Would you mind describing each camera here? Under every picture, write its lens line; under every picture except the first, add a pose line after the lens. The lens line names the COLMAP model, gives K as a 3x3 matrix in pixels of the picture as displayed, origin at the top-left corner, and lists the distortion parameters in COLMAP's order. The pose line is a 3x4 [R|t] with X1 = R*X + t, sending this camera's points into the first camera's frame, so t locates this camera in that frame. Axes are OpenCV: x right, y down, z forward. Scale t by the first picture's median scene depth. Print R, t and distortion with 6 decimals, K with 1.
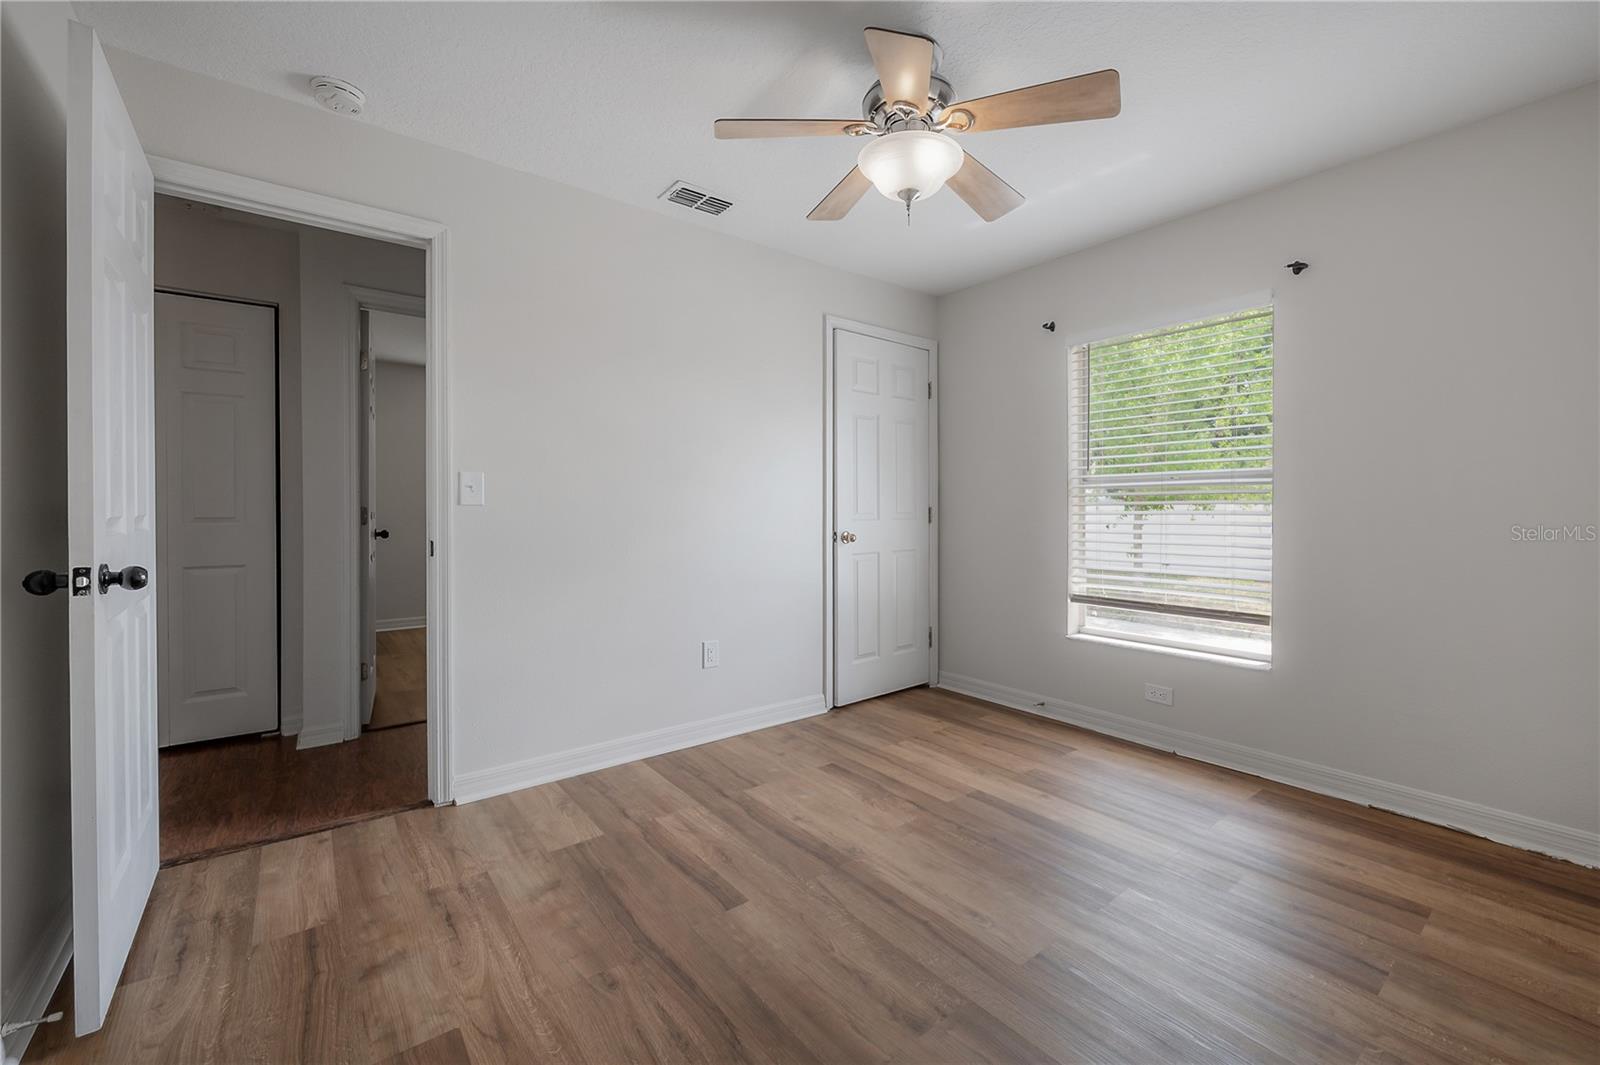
lens RADIAL K [[644.6, 0, 800.2], [0, 644.6, 523.6], [0, 0, 1]] dist [-0.003316, -0.000110]
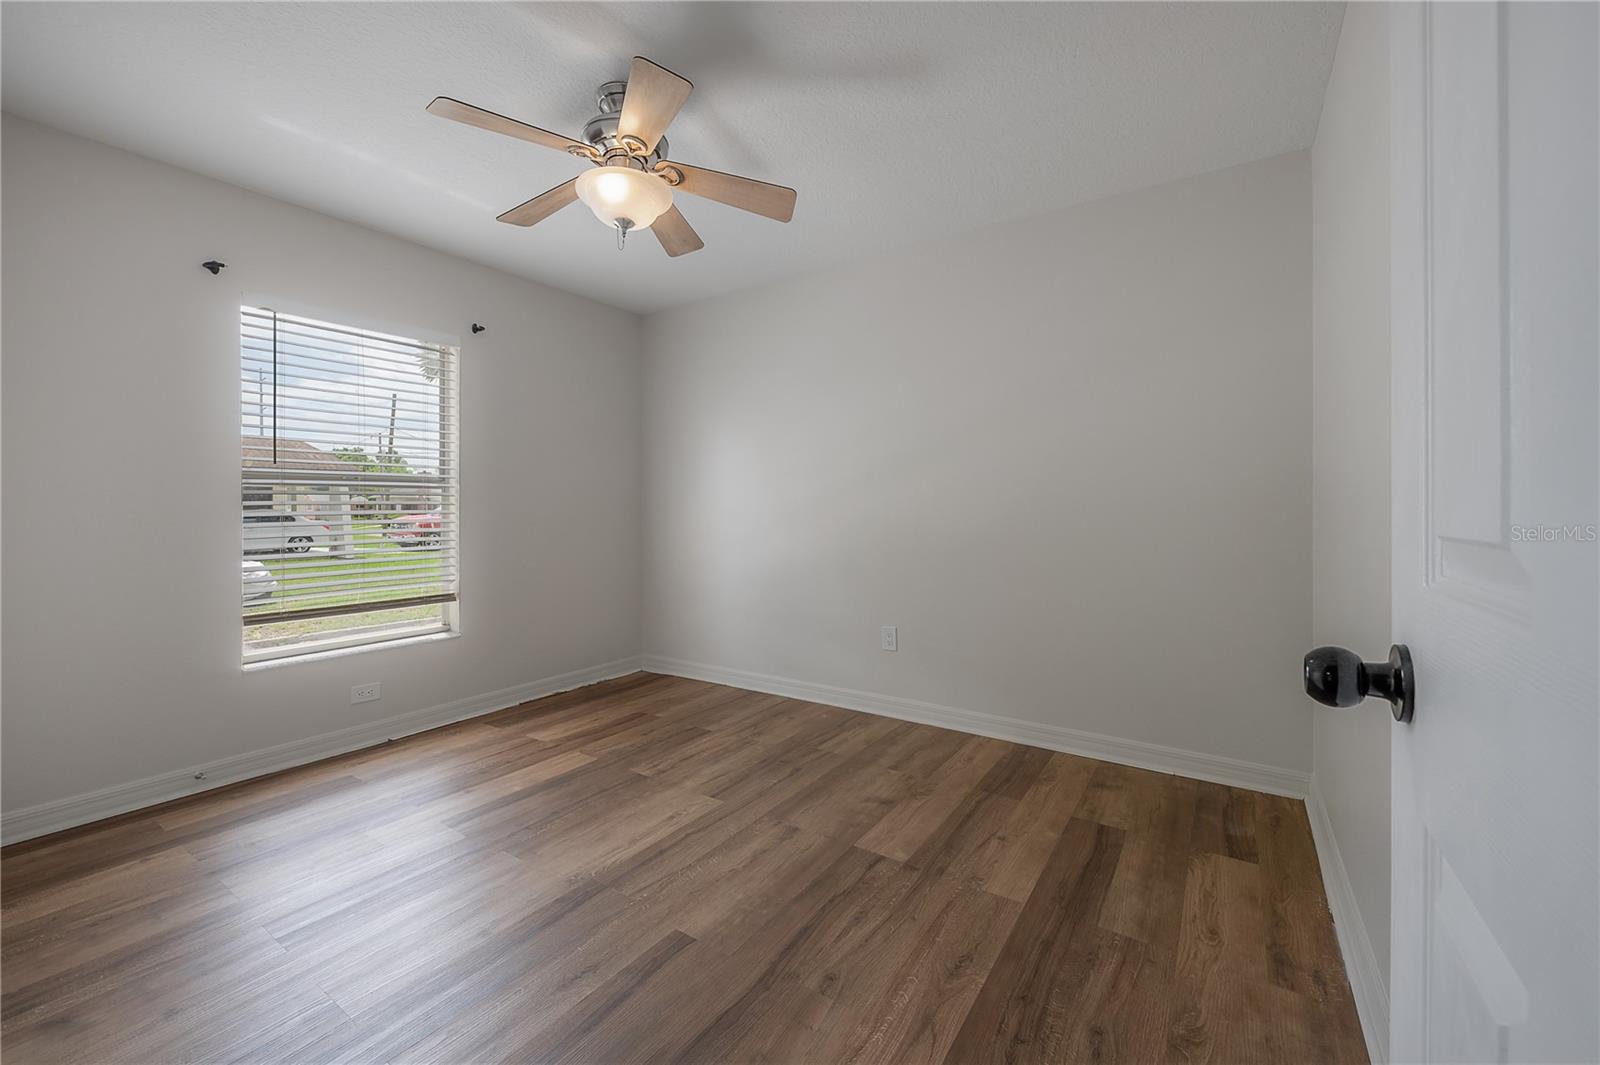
lens RADIAL K [[644.6, 0, 800.3], [0, 644.6, 516.2], [0, 0, 1]] dist [-0.003316, -0.000110]
pose [[-0.311815, -0.010679, 0.950083, -0.931647], [0.023118, 0.999556, 0.018822, -0.021415], [-0.949862, 0.027833, -0.311429, 1.015220]]
